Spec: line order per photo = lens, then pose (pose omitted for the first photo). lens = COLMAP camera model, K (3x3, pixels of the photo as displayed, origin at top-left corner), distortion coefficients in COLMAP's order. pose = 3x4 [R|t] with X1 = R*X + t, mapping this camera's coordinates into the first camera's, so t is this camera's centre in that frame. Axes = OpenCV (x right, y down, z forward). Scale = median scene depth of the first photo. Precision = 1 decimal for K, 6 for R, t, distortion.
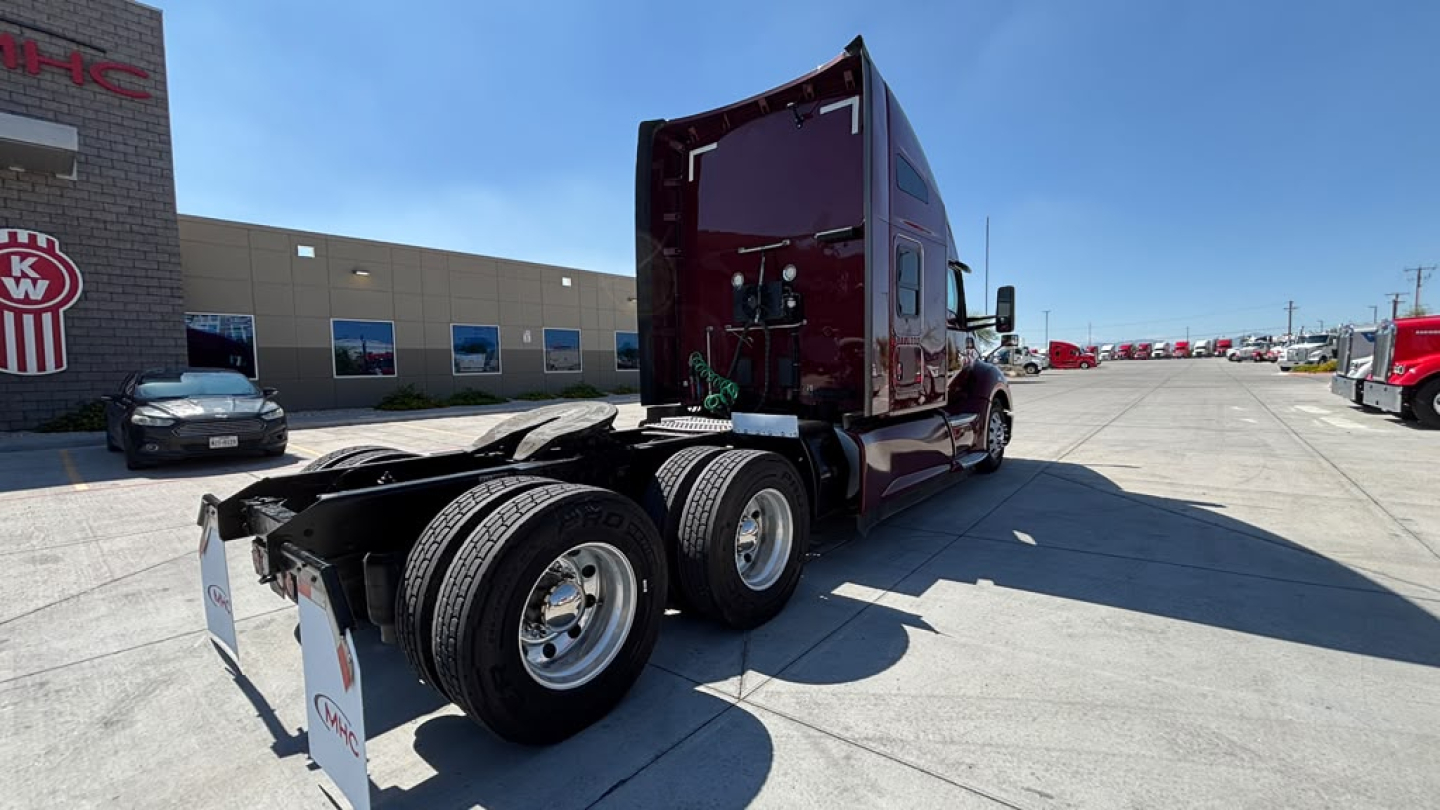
lens RADIAL K [[590.0, 0, 746.7], [0, 590.0, 387.5], [0, 0, 1]] dist [0.002709, -0.000741]
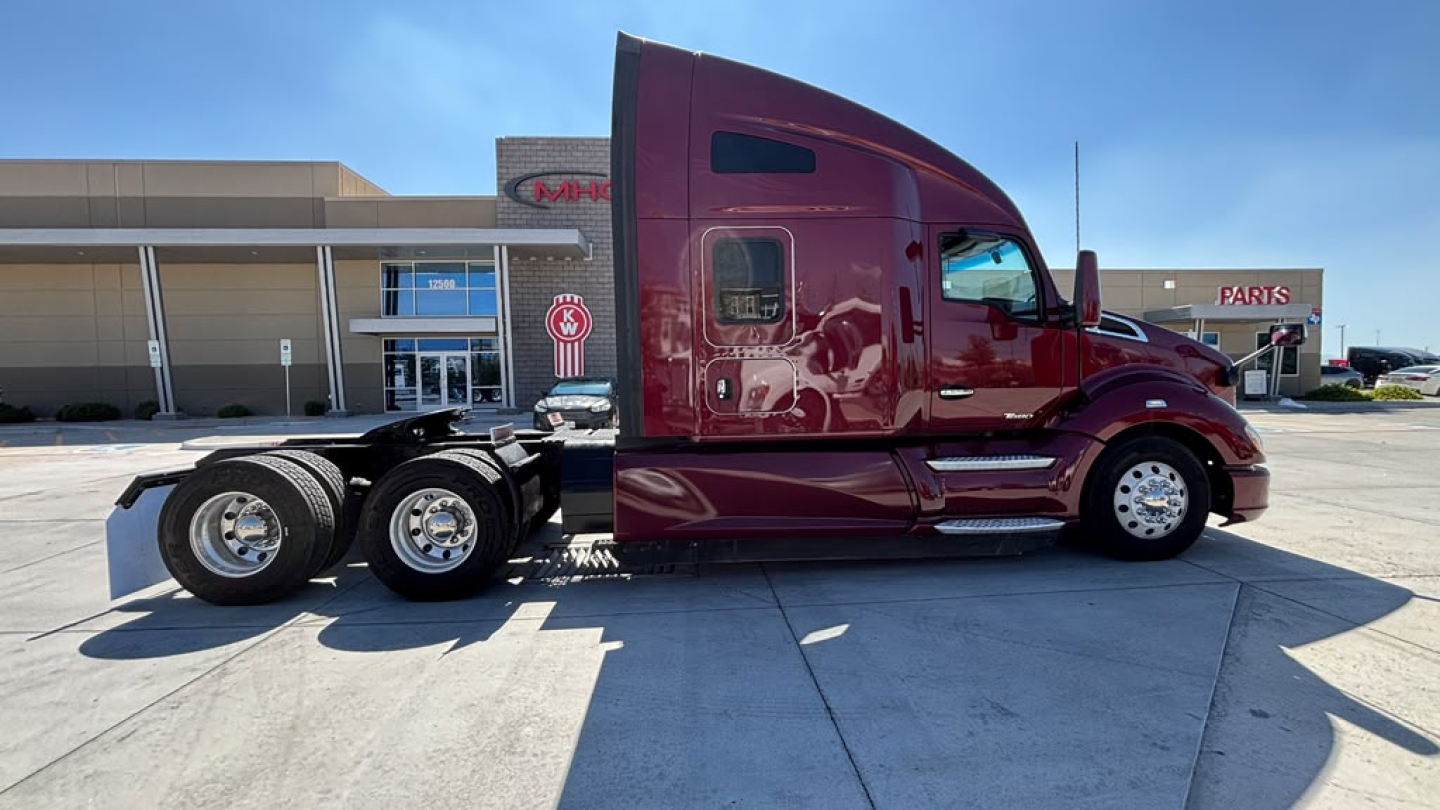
lens RADIAL K [[590.0, 0, 723.7], [0, 590.0, 411.6], [0, 0, 1]] dist [0.002709, -0.000741]
pose [[0.672261, 0.055964, -0.738196, 1.211016], [-0.036405, 0.998431, 0.042539, -0.050810], [0.739419, -0.001723, 0.673243, 0.596073]]
